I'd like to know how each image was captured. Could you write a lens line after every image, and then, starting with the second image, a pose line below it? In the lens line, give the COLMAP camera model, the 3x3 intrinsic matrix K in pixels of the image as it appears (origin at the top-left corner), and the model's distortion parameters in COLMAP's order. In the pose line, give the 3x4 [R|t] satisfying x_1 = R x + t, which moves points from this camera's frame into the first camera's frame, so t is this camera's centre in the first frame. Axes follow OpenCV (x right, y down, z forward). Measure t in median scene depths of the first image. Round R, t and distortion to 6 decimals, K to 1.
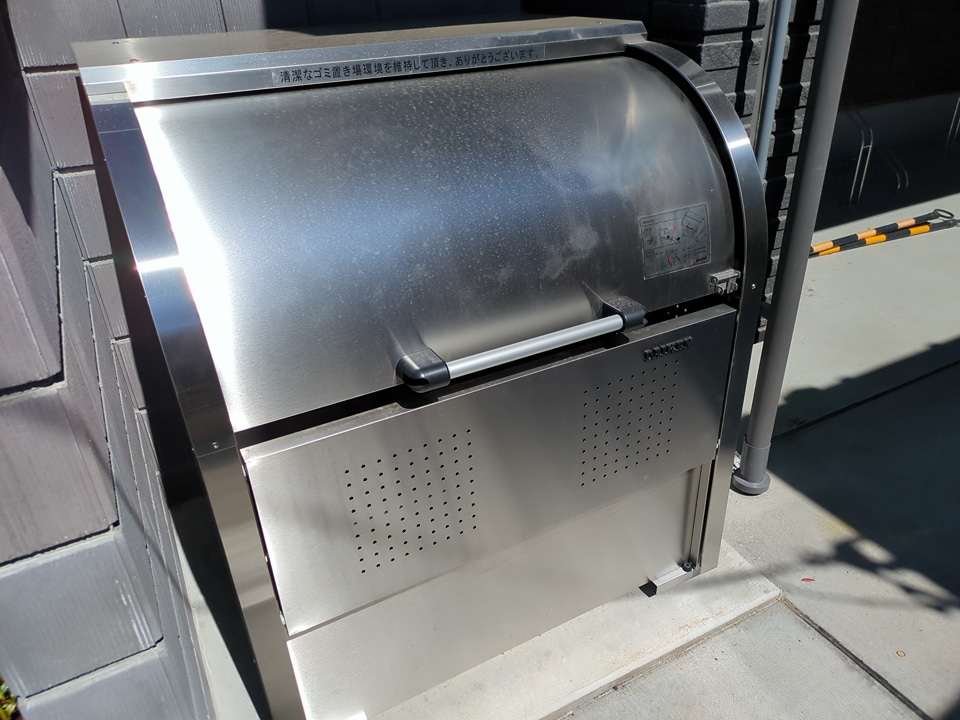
lens RADIAL K [[690.5, 0, 479.6], [0, 690.5, 361.1], [0, 0, 1]] dist [-0.001157, -0.000177]
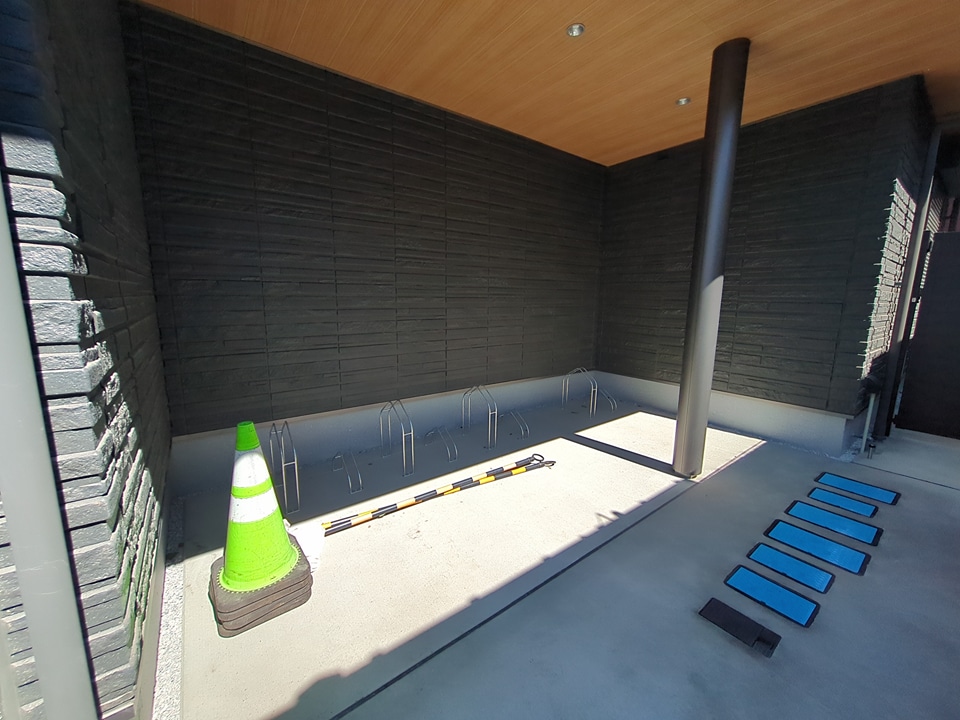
lens RADIAL K [[380.6, 0, 480.0], [0, 380.6, 359.1], [0, 0, 1]] dist [0.001424, 0.000016]
pose [[0.988752, -0.002343, 0.149548, 0.445940], [0.056963, 0.930421, -0.362039, -0.126821], [-0.138294, 0.366486, 0.920089, 0.221904]]
